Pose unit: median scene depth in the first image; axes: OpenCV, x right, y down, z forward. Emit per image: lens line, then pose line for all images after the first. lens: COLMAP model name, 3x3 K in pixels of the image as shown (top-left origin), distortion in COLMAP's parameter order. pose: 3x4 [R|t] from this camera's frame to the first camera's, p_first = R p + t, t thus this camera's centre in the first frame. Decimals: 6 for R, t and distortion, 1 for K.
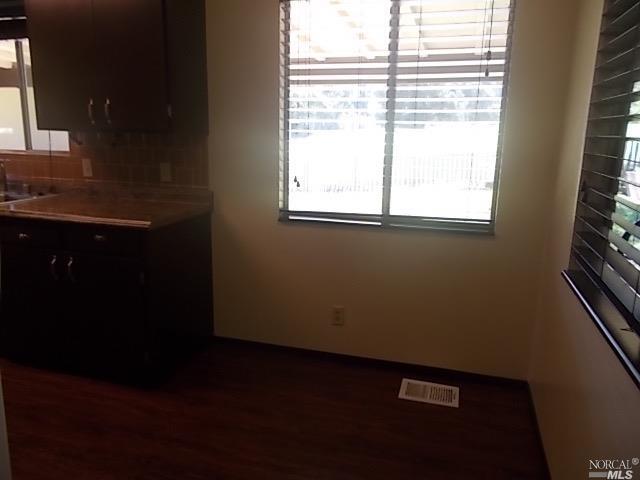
lens RADIAL K [[490.5, 0, 319.8], [0, 490.5, 240.0], [0, 0, 1]] dist [-0.003172, 0.000060]
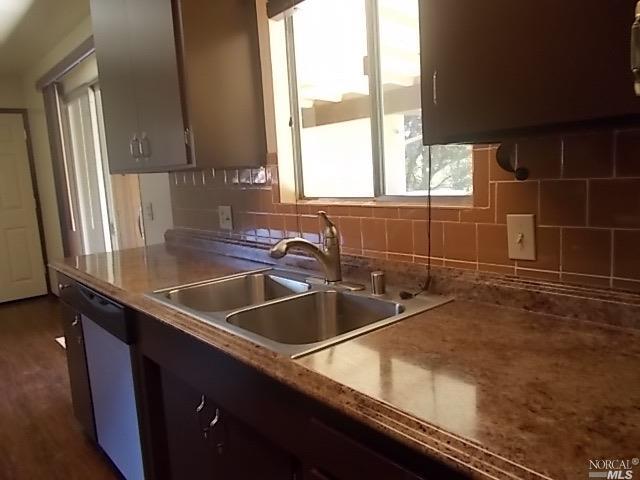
lens RADIAL K [[490.5, 0, 319.8], [0, 490.5, 239.7], [0, 0, 1]] dist [-0.003172, 0.000060]
pose [[0.831619, 0.005276, -0.555322, -0.388228], [-0.041737, 0.997721, -0.053023, -0.116928], [0.553776, 0.067273, 0.829944, 0.585948]]
